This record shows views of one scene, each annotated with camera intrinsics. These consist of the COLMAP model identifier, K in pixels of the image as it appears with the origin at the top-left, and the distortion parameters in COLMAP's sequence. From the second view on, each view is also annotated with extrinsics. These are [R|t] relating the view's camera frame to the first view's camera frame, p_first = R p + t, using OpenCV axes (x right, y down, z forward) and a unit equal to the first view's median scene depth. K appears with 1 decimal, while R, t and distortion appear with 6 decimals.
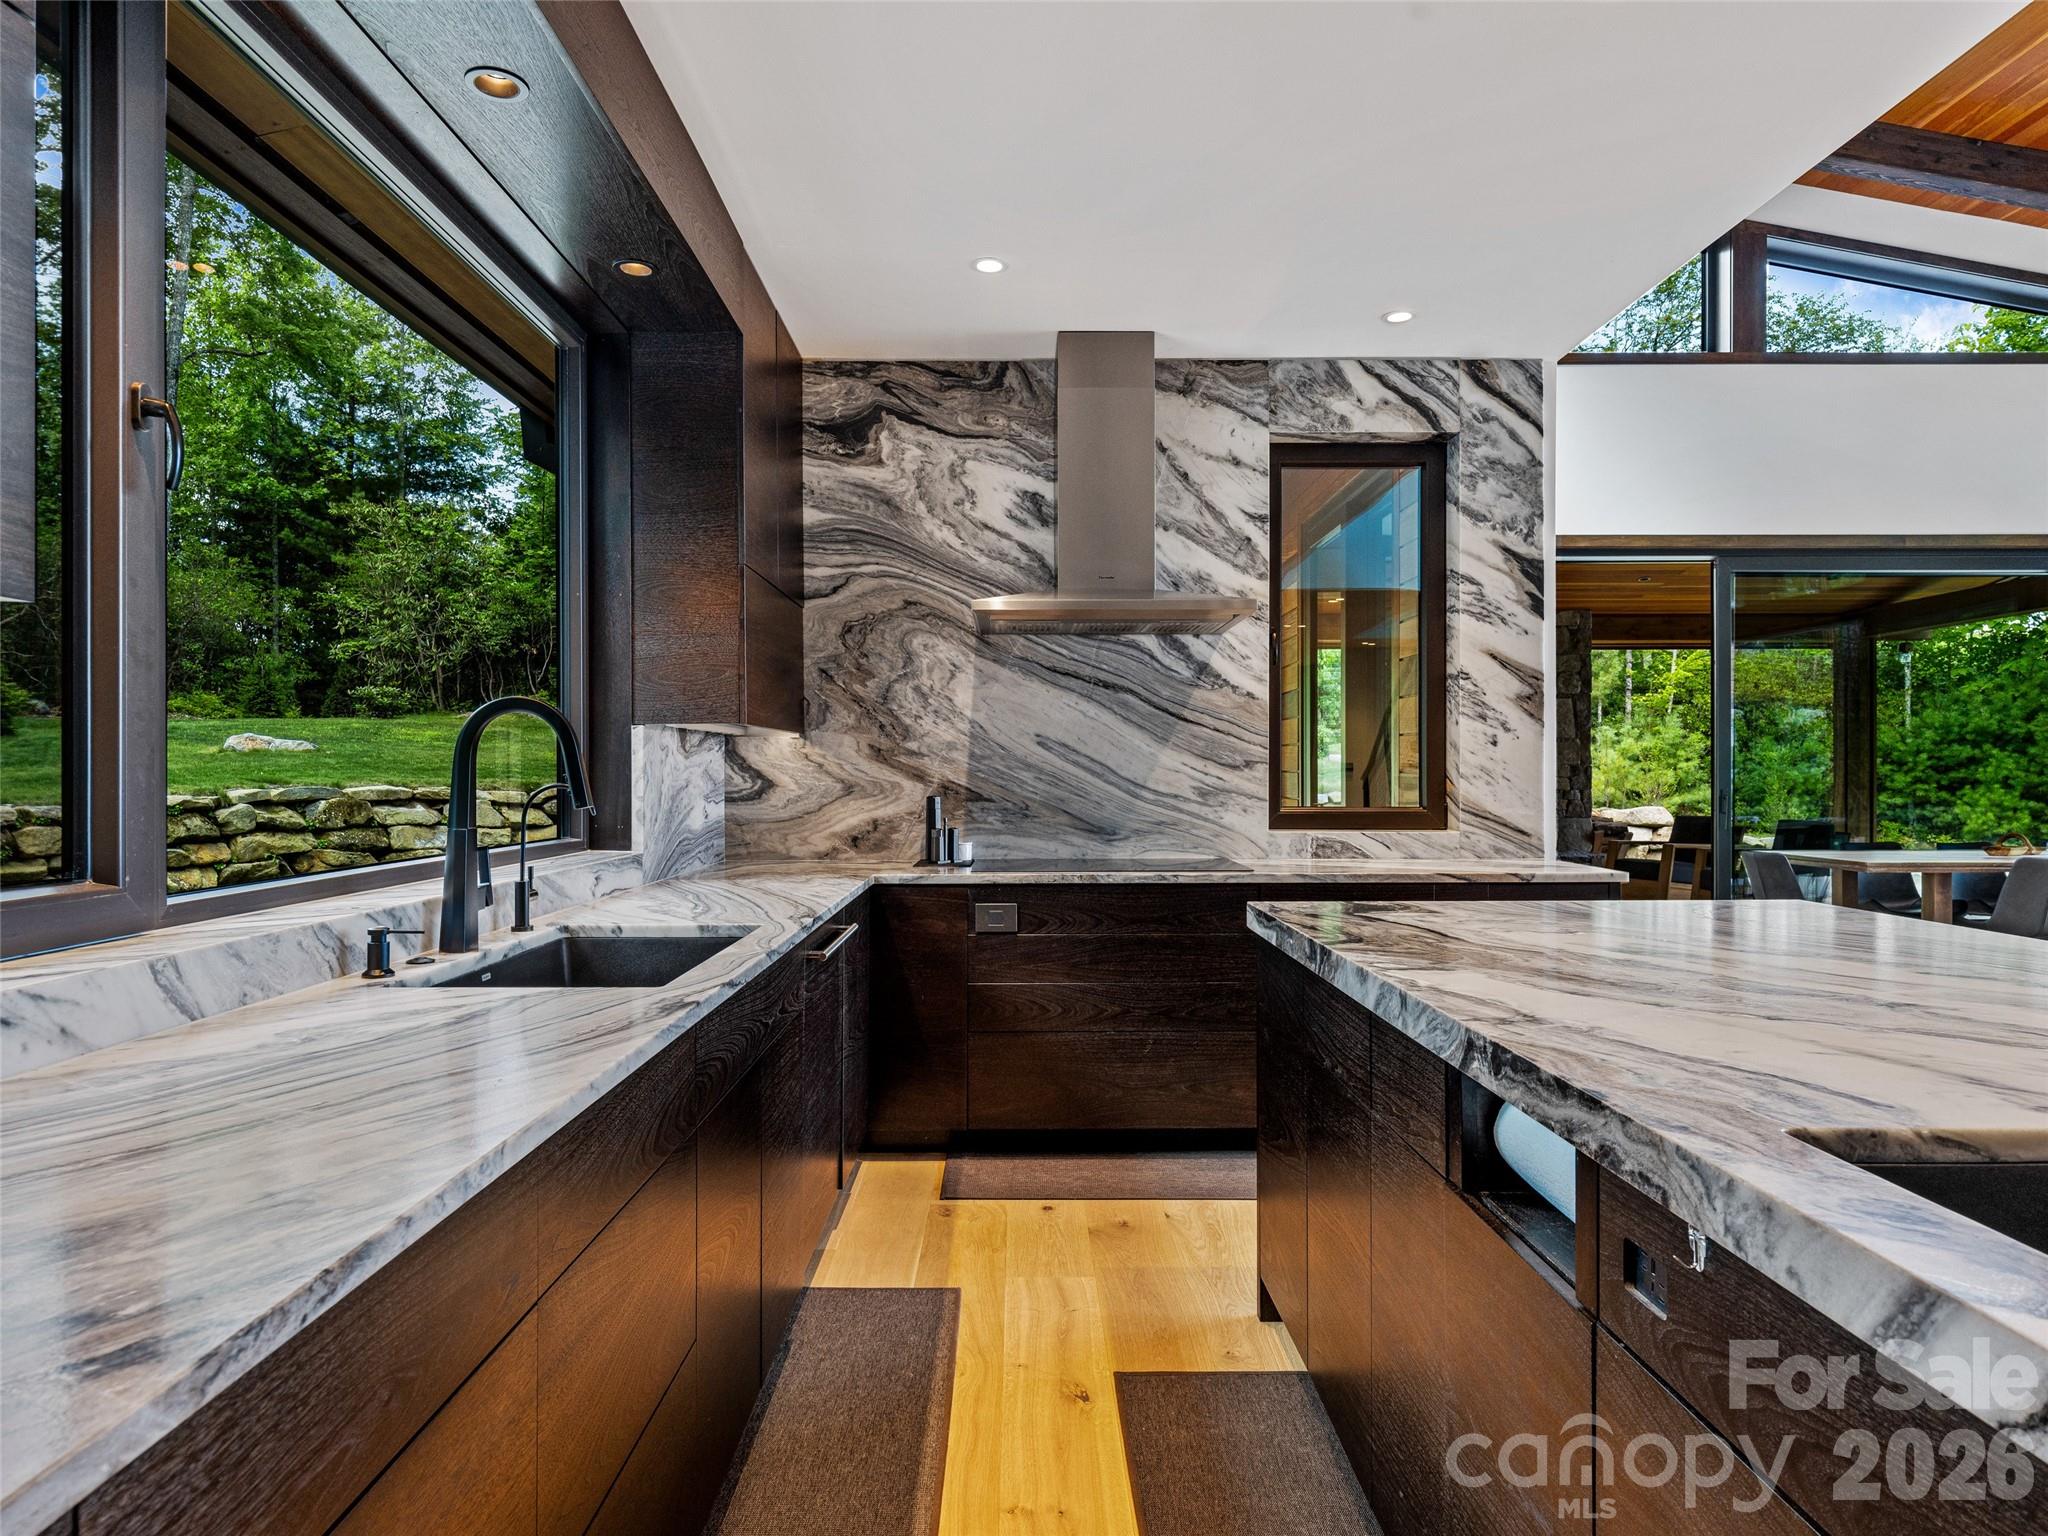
lens RADIAL K [[1225.4, 0, 1012.2], [0, 1225.4, 773.0], [0, 0, 1]] dist [0.001928, 0.000009]
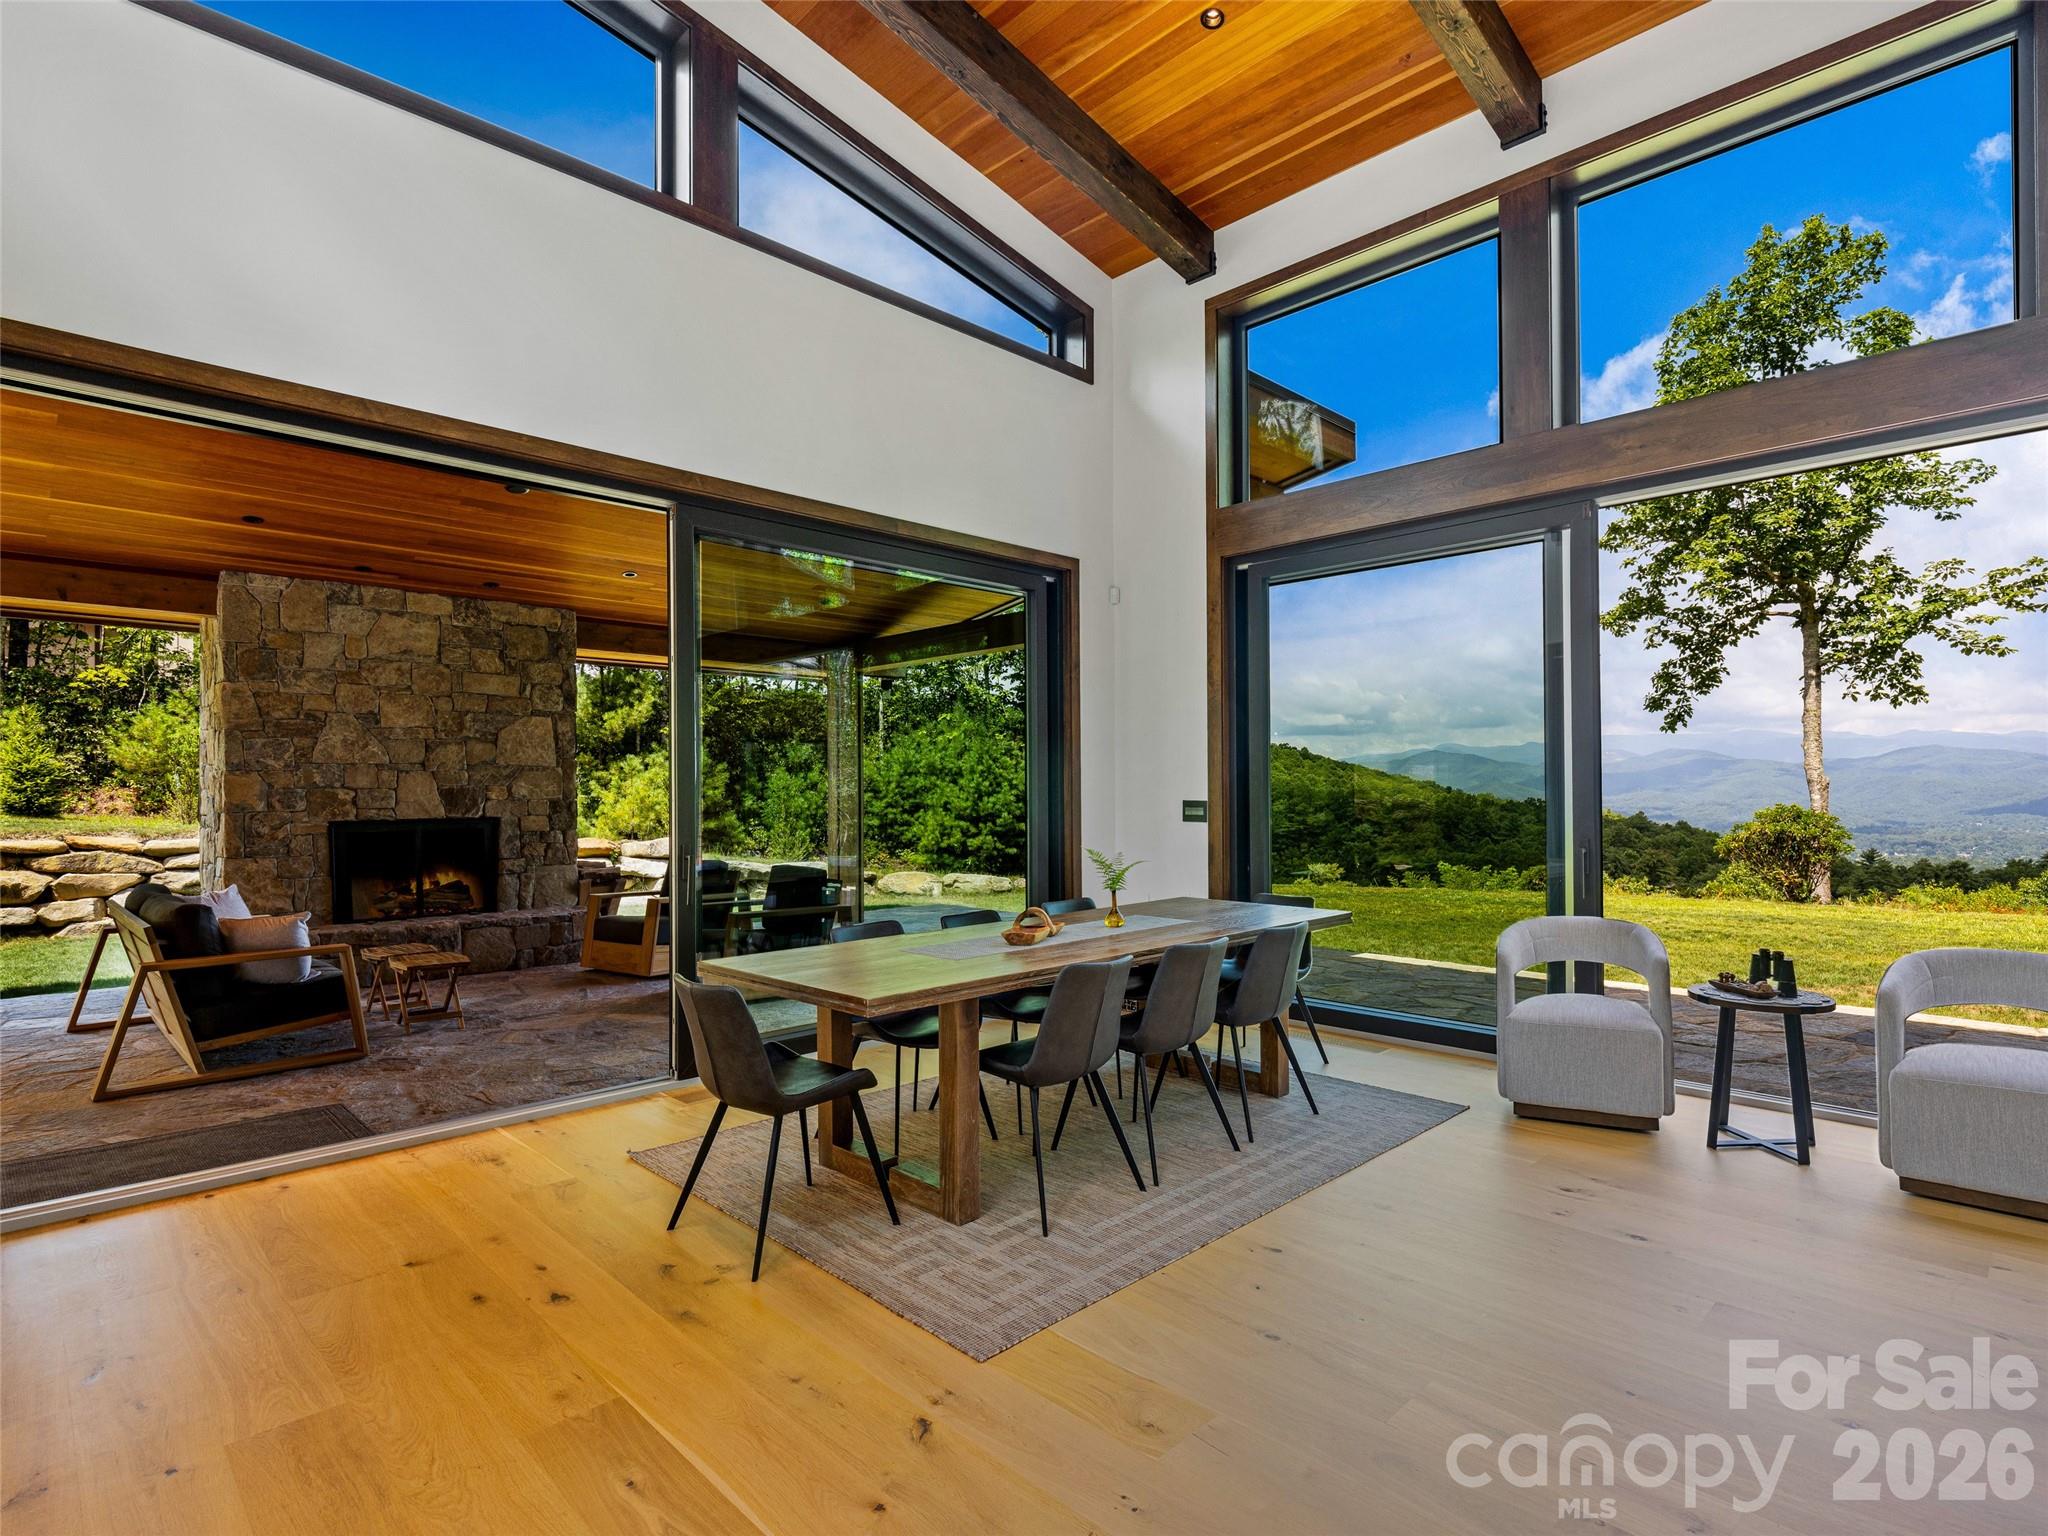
lens RADIAL K [[1048.3, 0, 1036.3], [0, 1048.3, 786.1], [0, 0, 1]] dist [0.006270, -0.007963]
pose [[0.709760, 0.001655, 0.704442, 0.558196], [0.004844, 0.999962, -0.007230, -0.025812], [-0.704427, 0.008544, 0.709725, 0.811440]]
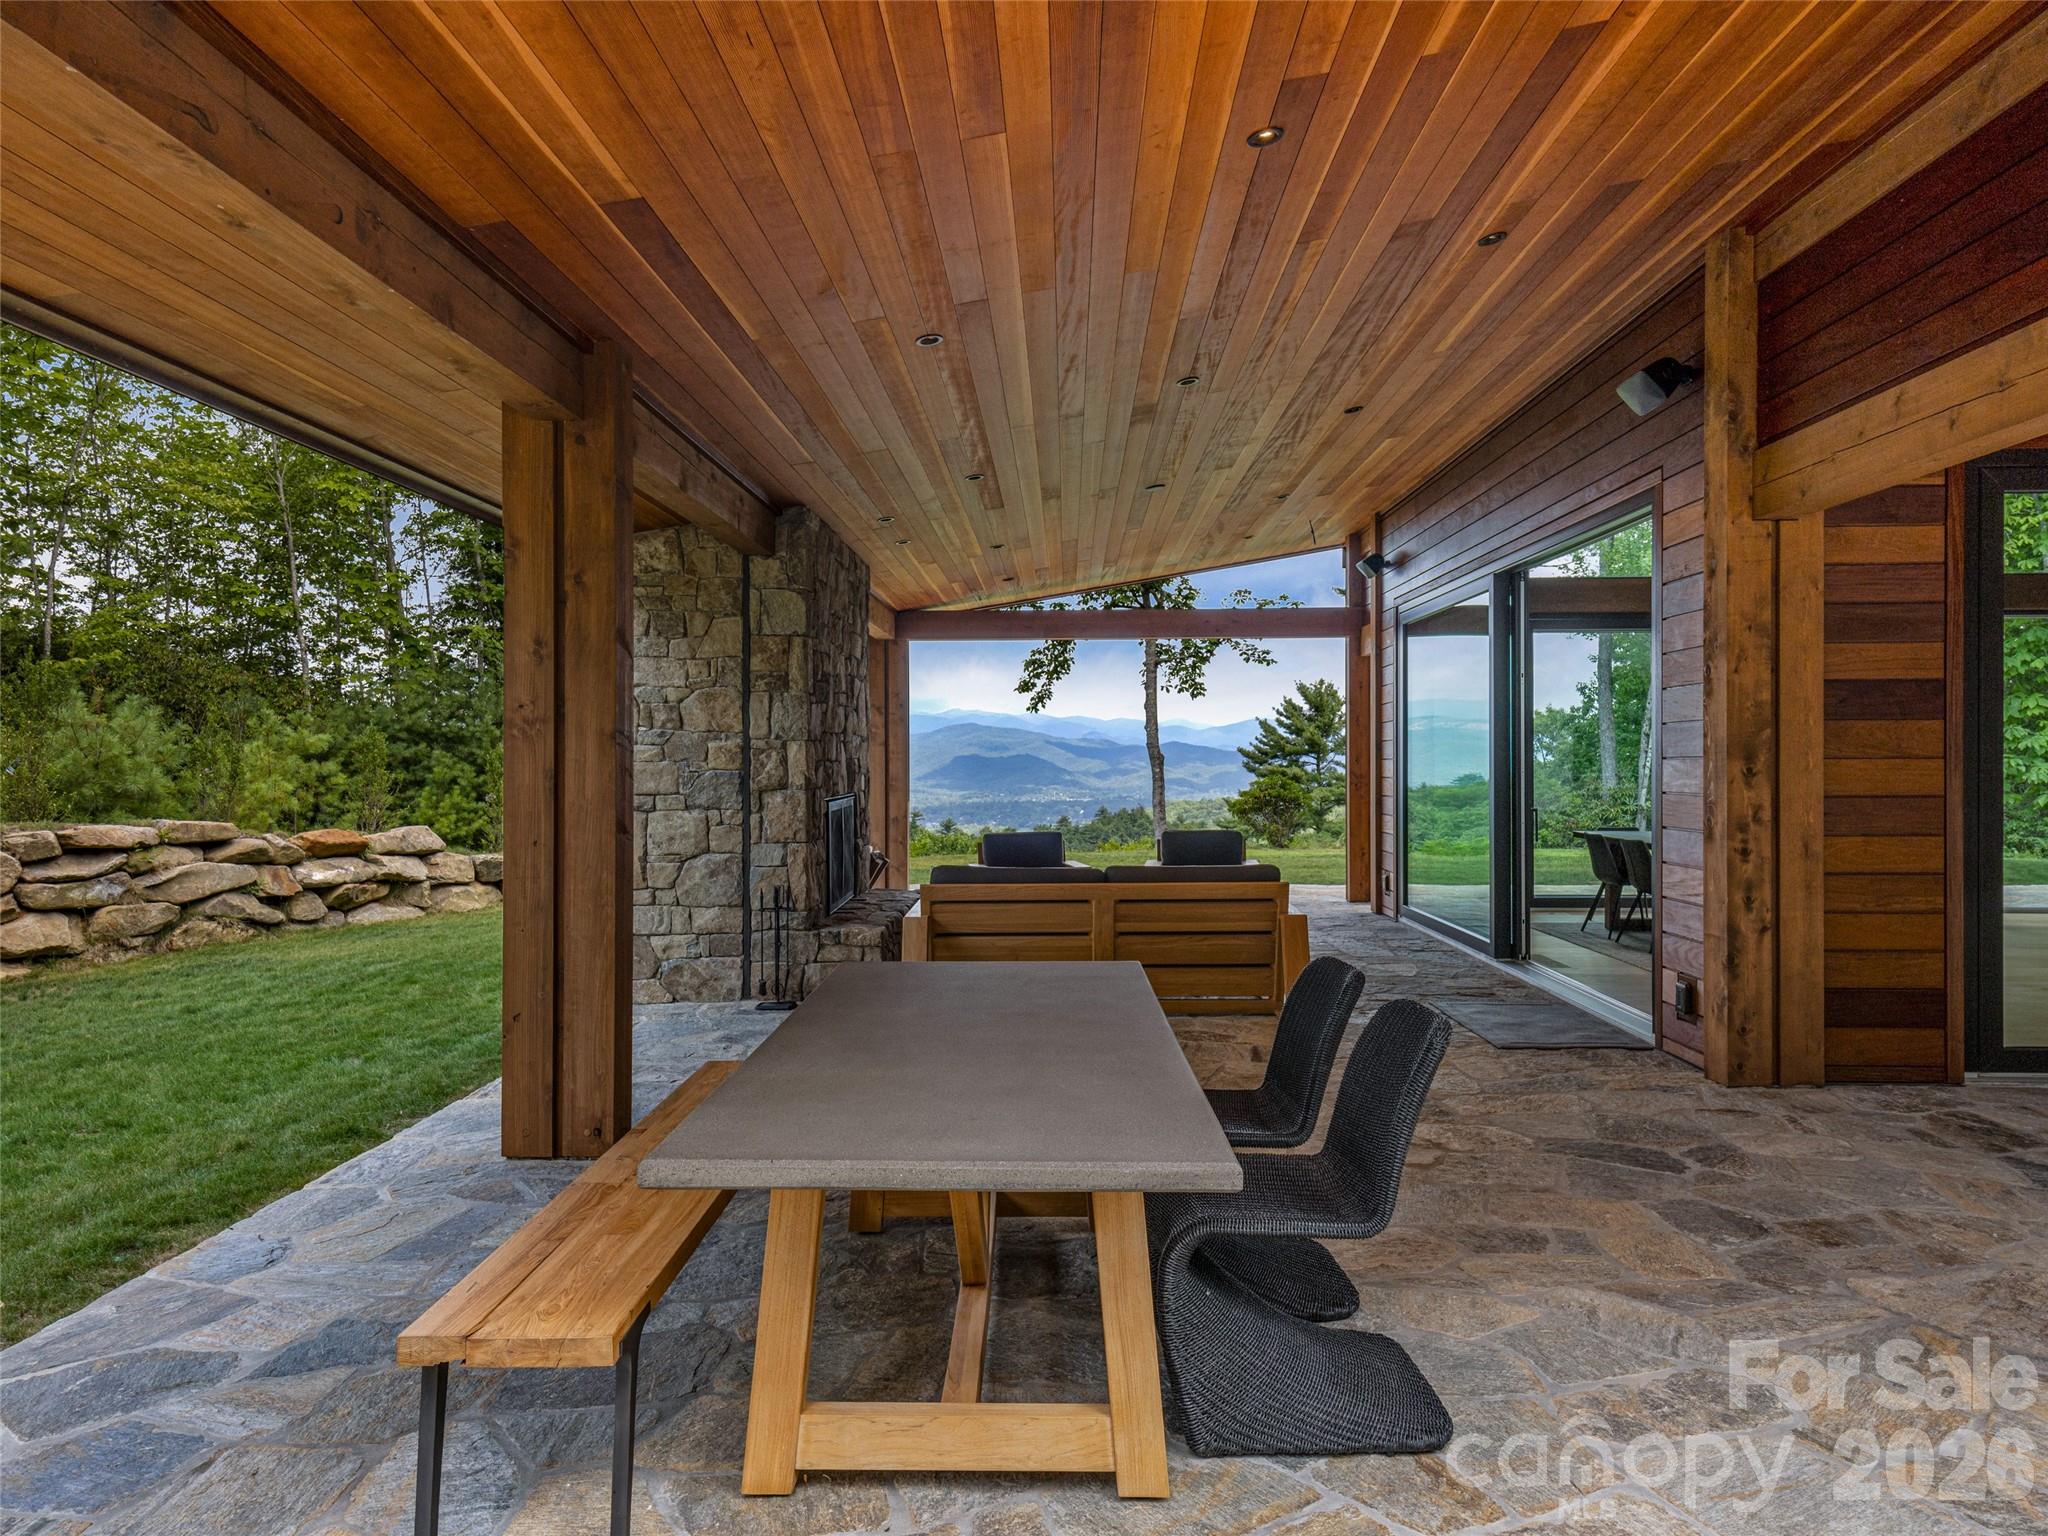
lens RADIAL K [[1252.8, 0, 1036.8], [0, 1252.8, 768.7], [0, 0, 1]] dist [0.021419, -0.019230]
pose [[0.028887, -0.004587, 0.999572, -0.831505], [0.002727, 0.999986, 0.004510, -0.036159], [-0.999579, 0.002595, 0.028899, 2.483221]]
